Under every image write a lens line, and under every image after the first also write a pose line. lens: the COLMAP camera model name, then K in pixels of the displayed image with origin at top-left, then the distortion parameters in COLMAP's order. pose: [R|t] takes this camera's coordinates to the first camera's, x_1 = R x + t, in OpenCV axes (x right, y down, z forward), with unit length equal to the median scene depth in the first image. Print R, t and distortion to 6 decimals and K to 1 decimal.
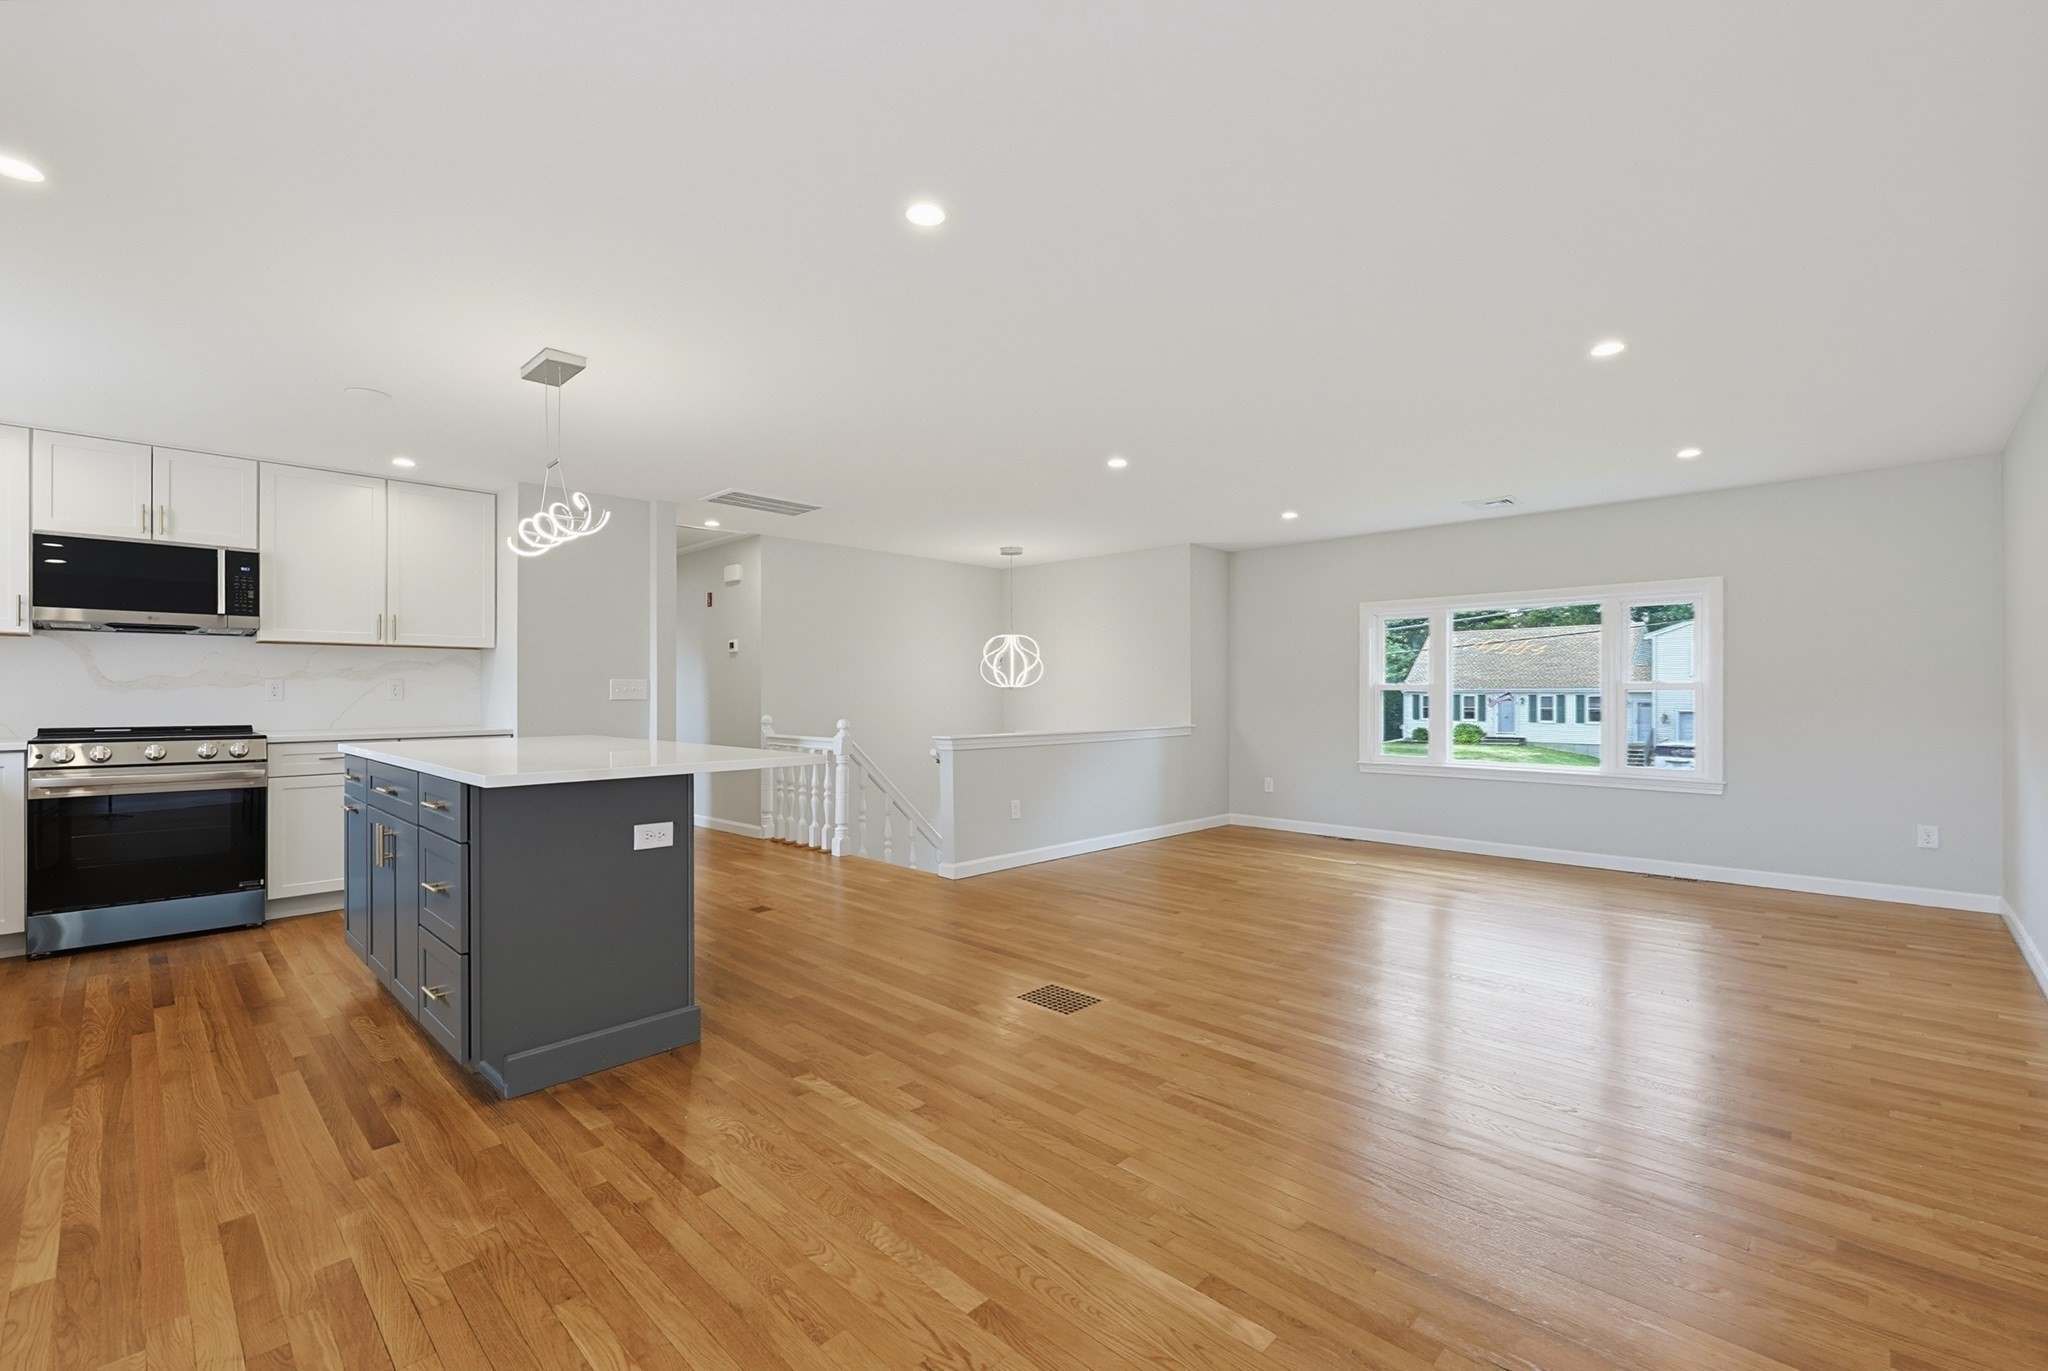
lens RADIAL K [[881.2, 0, 1019.9], [0, 881.2, 694.3], [0, 0, 1]] dist [0.001620, -0.000104]
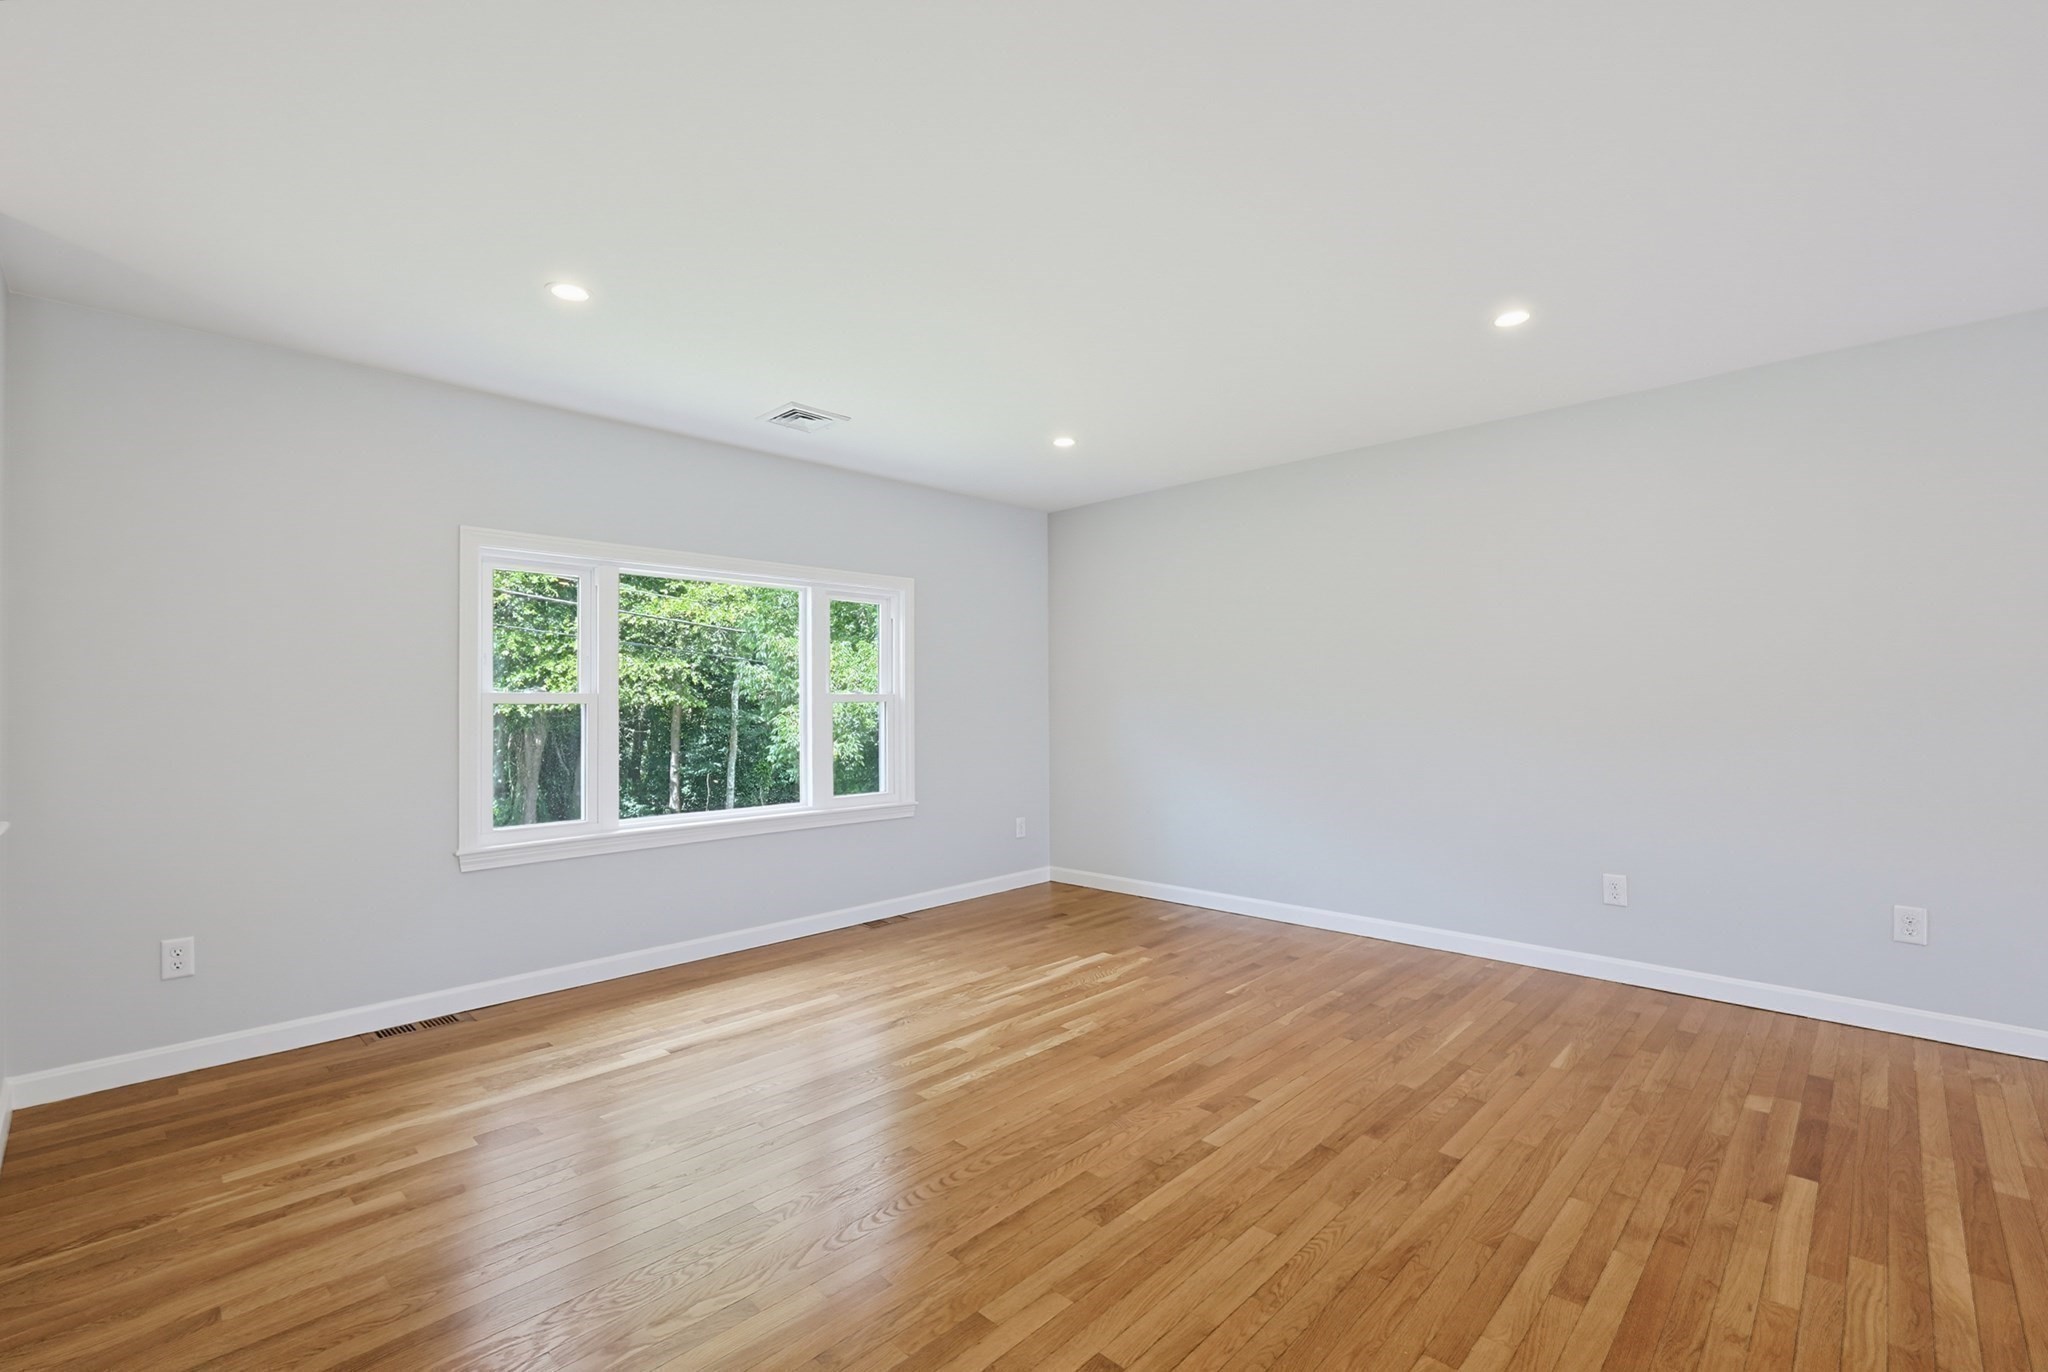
lens RADIAL K [[899.4, 0, 1012.6], [0, 899.4, 688.6], [0, 0, 1]] dist [-0.000675, 0.000325]
pose [[0.003774, 0.014291, 0.999891, -0.123694], [0.011123, 0.999835, -0.014332, -0.003855], [-0.999931, 0.011176, 0.003614, 0.756817]]
